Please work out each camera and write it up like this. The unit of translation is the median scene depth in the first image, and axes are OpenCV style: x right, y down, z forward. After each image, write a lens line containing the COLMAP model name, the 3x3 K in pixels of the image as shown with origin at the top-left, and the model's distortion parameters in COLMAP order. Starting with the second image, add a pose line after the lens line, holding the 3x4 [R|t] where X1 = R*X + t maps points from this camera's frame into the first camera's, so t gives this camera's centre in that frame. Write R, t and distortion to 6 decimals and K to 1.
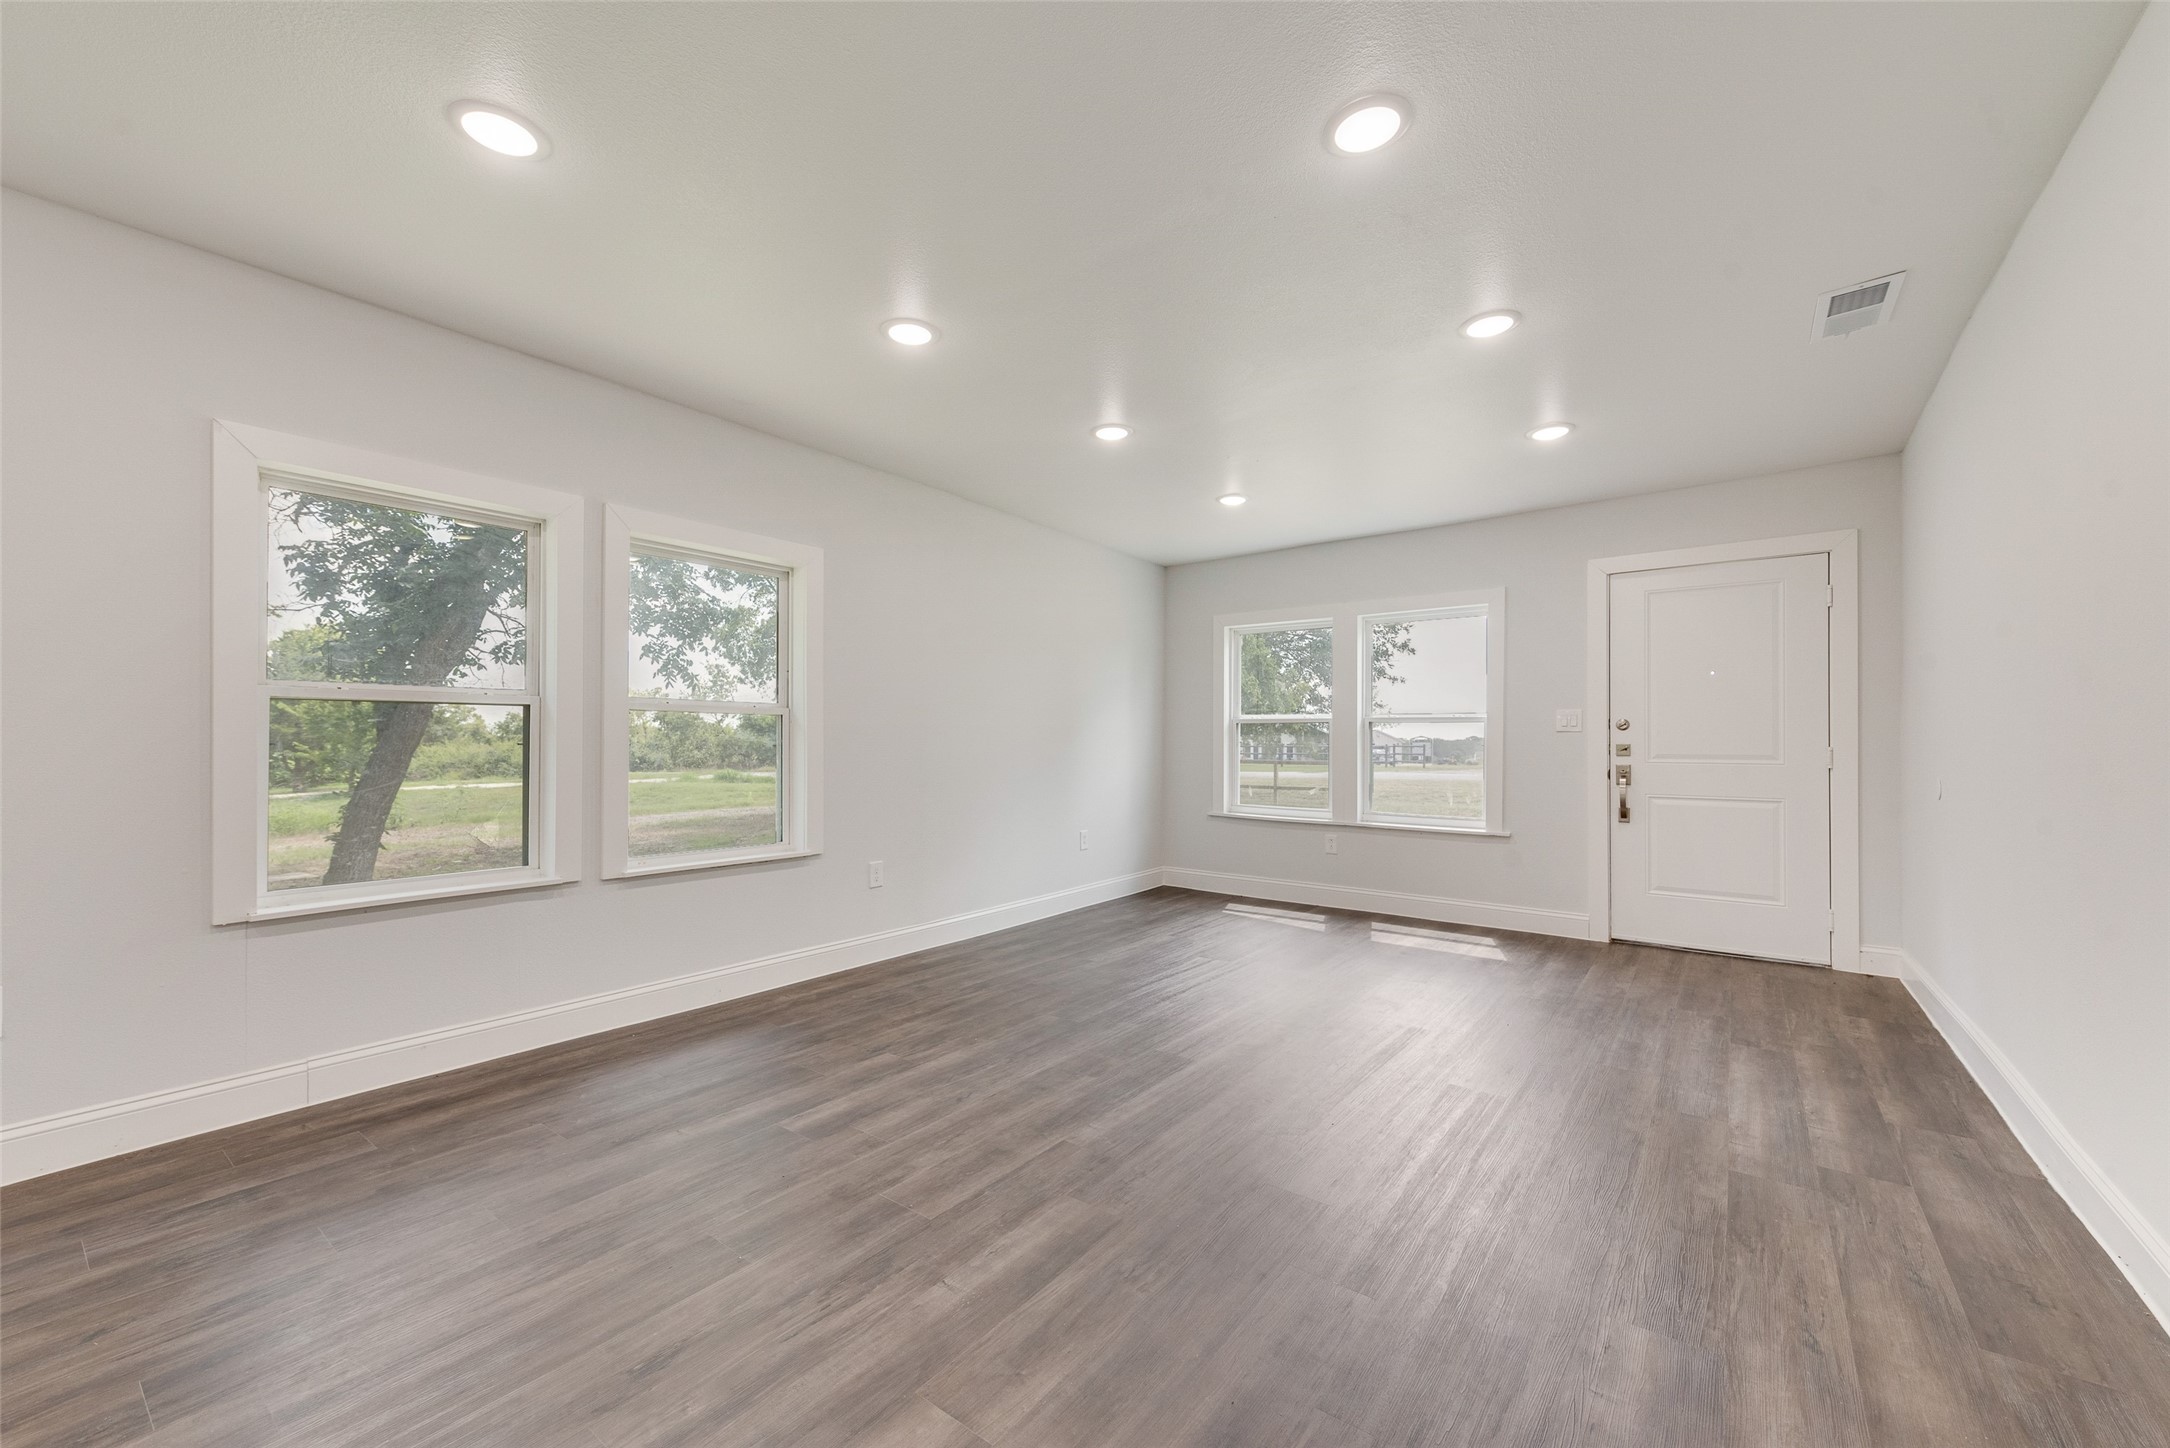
lens RADIAL K [[854.5, 0, 1089.1], [0, 854.5, 739.4], [0, 0, 1]] dist [0.007881, -0.000117]
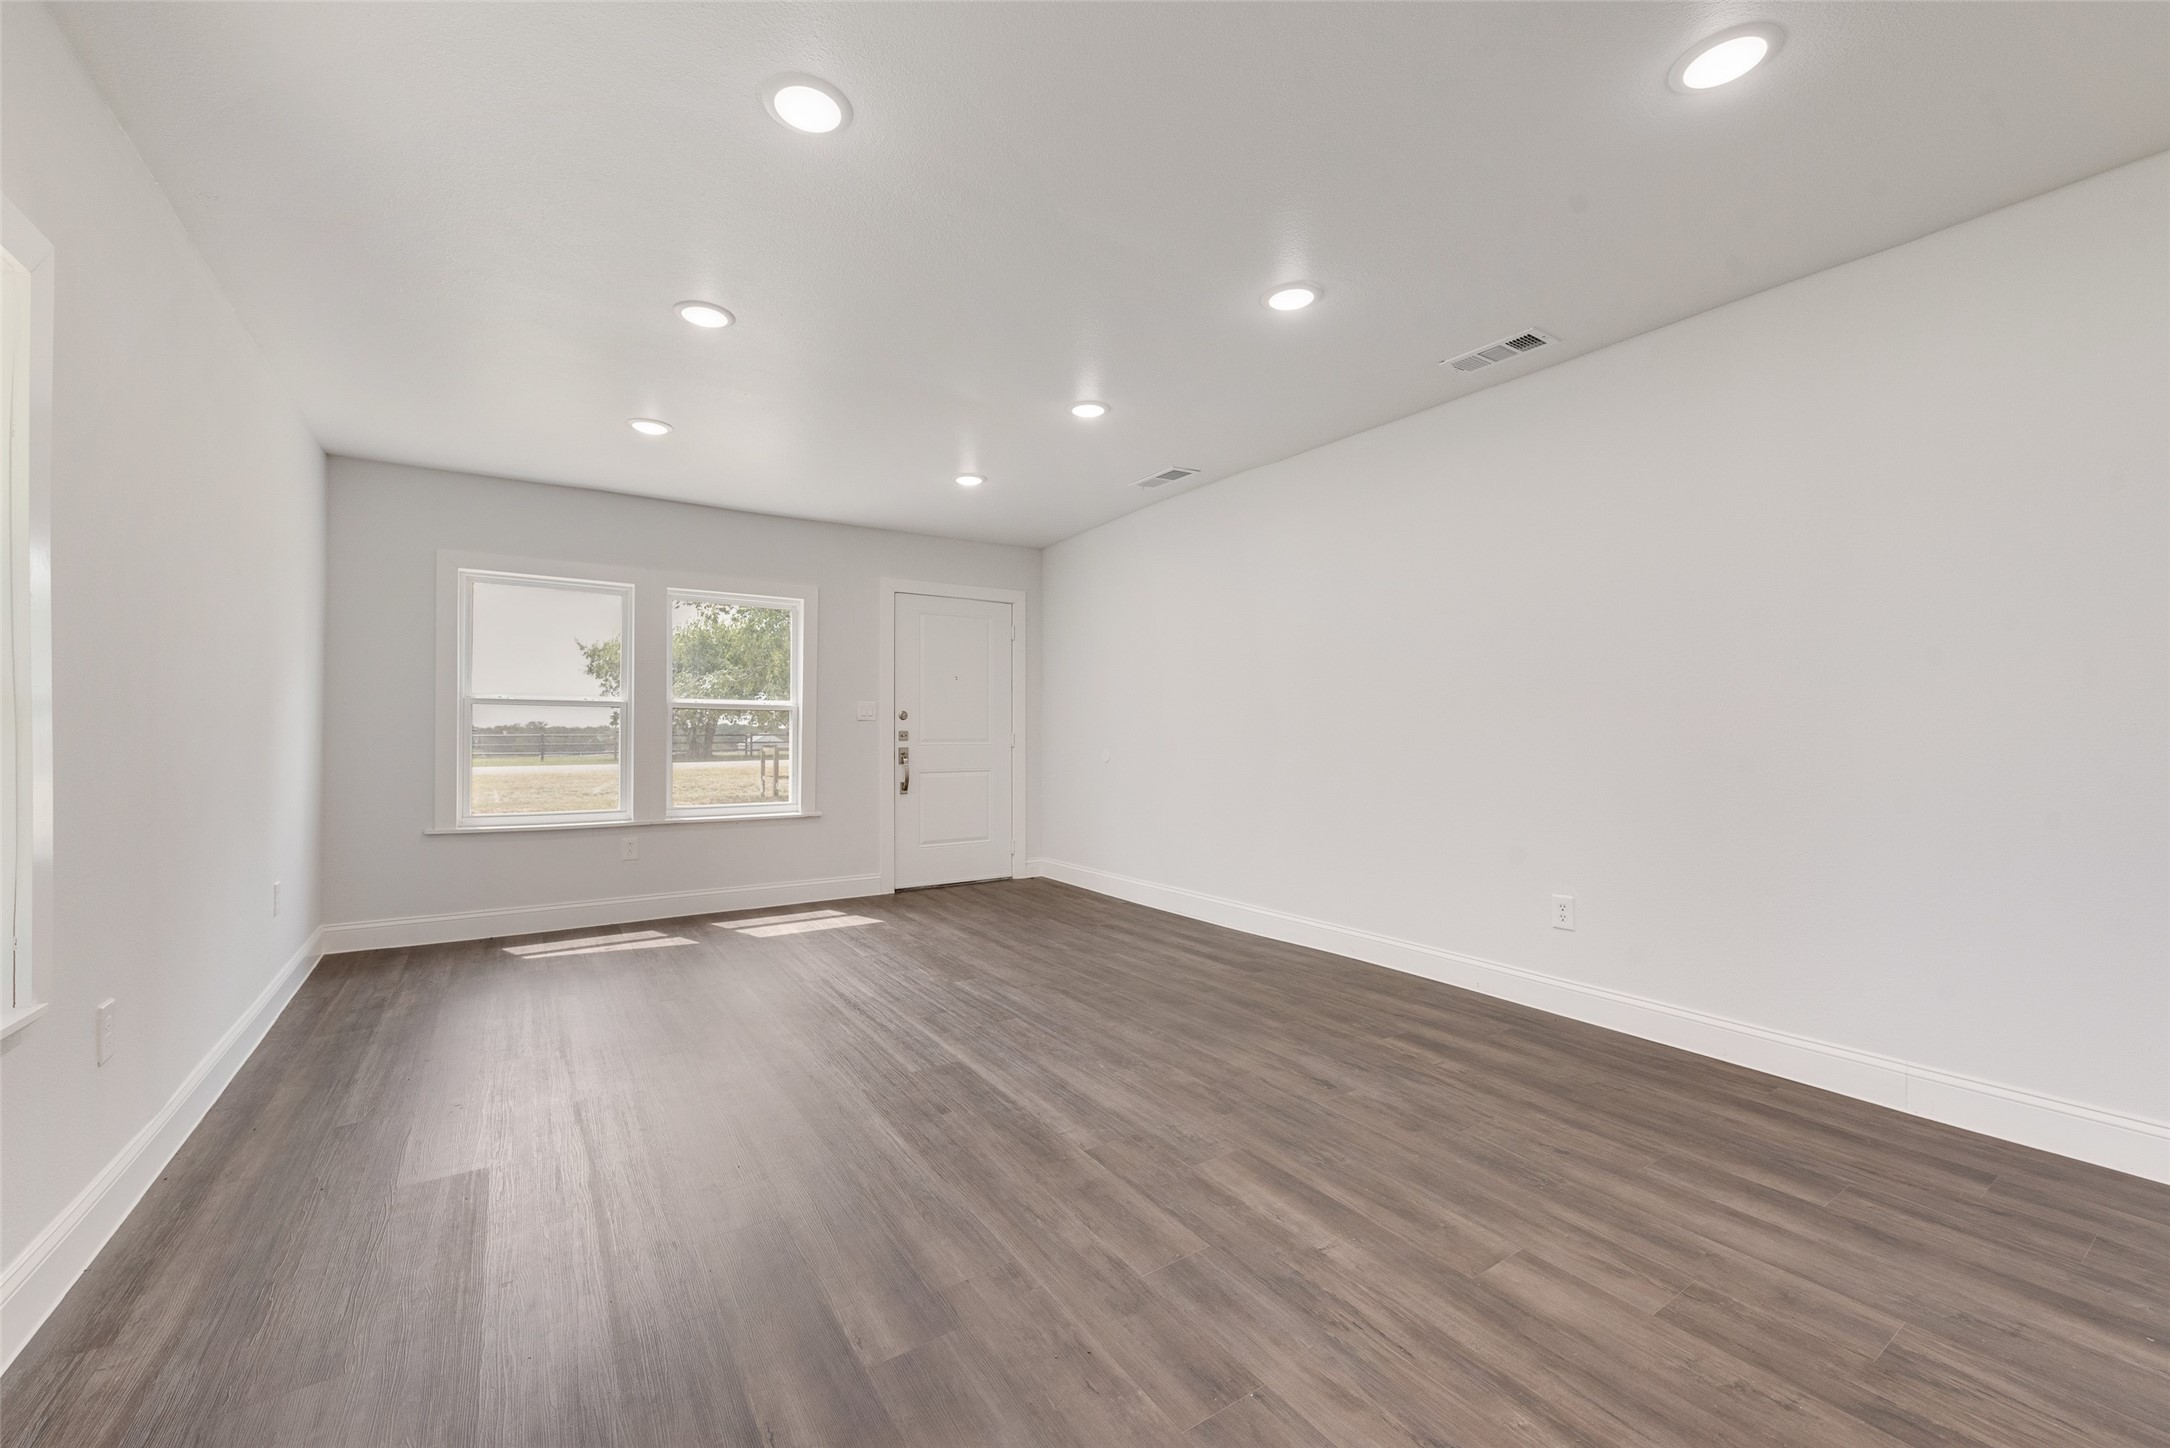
lens RADIAL K [[854.5, 0, 1095.4], [0, 854.5, 717.3], [0, 0, 1]] dist [0.007881, -0.000117]
pose [[0.320693, 0.013616, 0.947085, -0.807415], [0.000337, 0.999895, -0.014489, 0.007346], [-0.947183, 0.004966, 0.320655, 0.602922]]
